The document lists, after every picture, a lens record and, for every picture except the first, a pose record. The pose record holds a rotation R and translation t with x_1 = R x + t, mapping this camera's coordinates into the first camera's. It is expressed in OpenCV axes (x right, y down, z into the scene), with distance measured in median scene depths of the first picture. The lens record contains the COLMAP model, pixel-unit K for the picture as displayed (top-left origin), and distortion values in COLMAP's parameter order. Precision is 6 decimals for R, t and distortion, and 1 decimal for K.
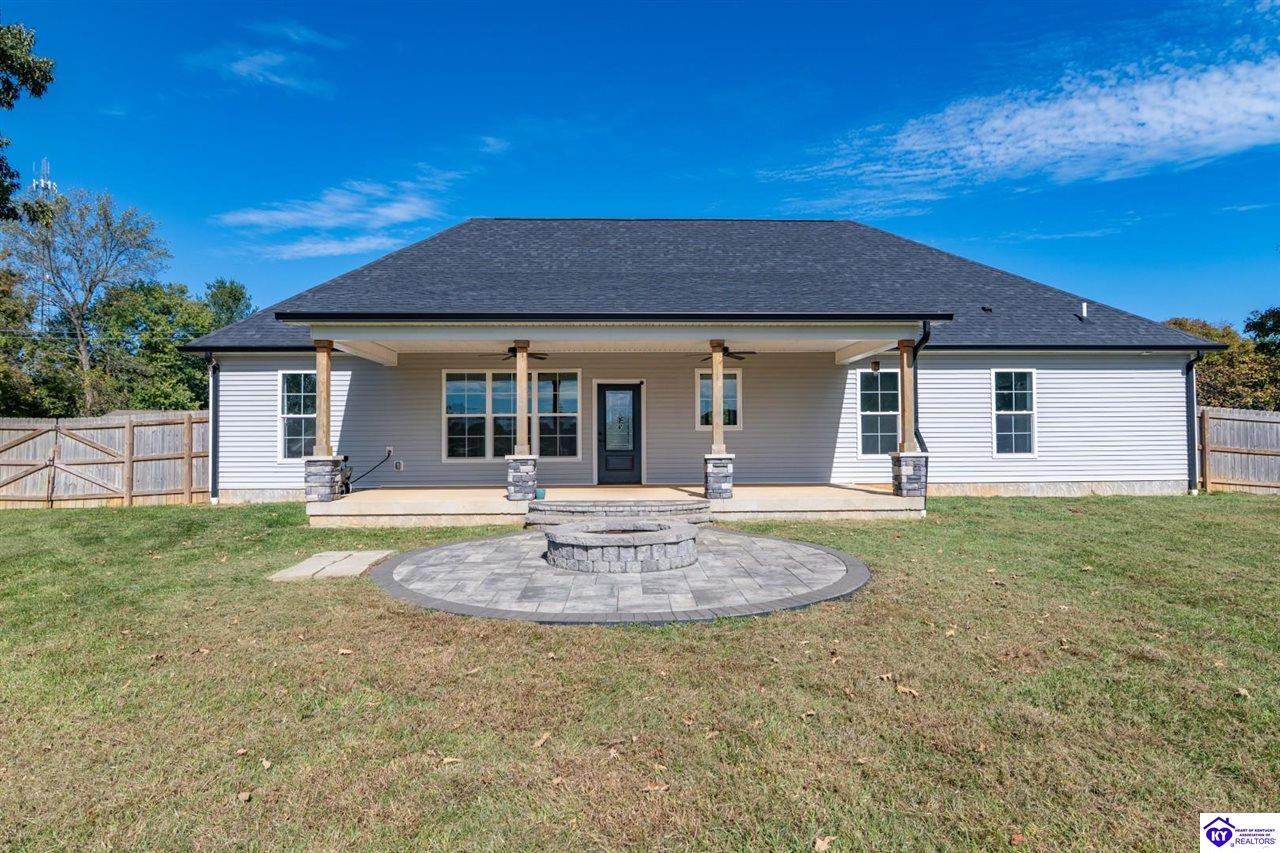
lens RADIAL K [[732.3, 0, 640.0], [0, 732.3, 426.5], [0, 0, 1]] dist [-0.010717, -0.001441]
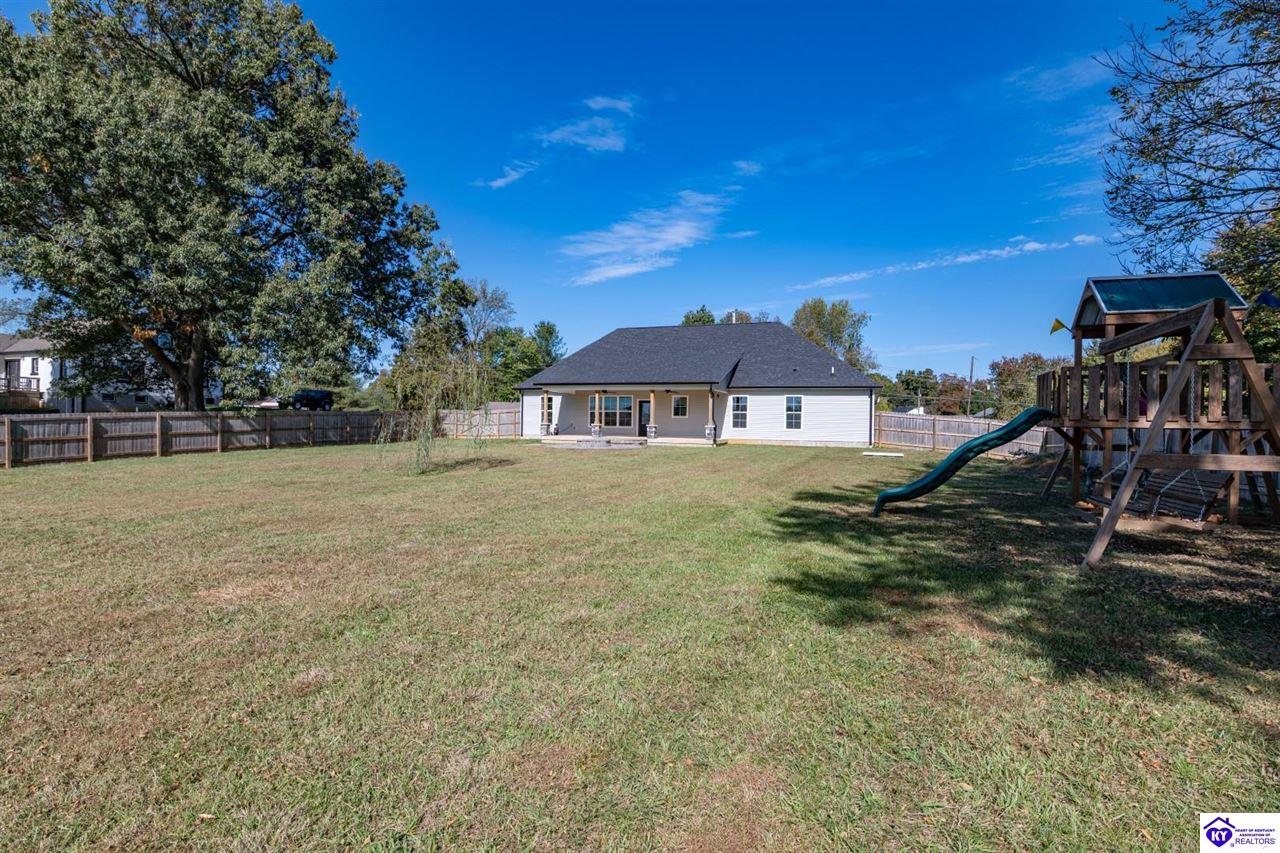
lens RADIAL K [[652.1, 0, 640.0], [0, 652.1, 426.5], [0, 0, 1]] dist [-0.000296, 0.000059]
pose [[0.925181, 0.020670, -0.378964, 0.874739], [-0.010170, 0.999507, 0.029688, -0.032983], [0.379391, -0.023613, 0.924935, -1.288875]]
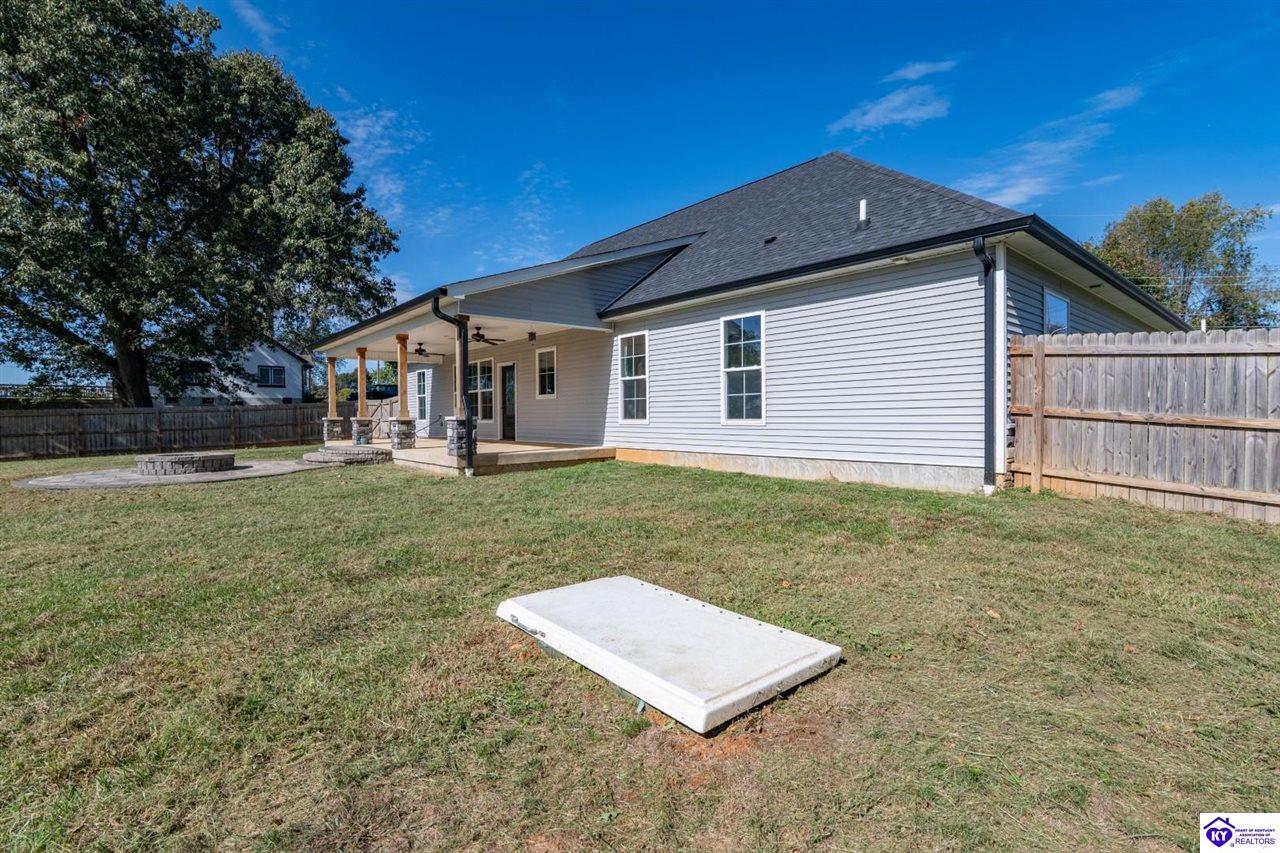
lens RADIAL K [[603.8, 0, 665.9], [0, 603.8, 427.4], [0, 0, 1]] dist [-0.009199, -0.000239]
pose [[0.629176, 0.015706, -0.777104, 0.974361], [0.024948, 0.998873, 0.040387, 0.016391], [0.776863, -0.044798, 0.628074, 0.513221]]
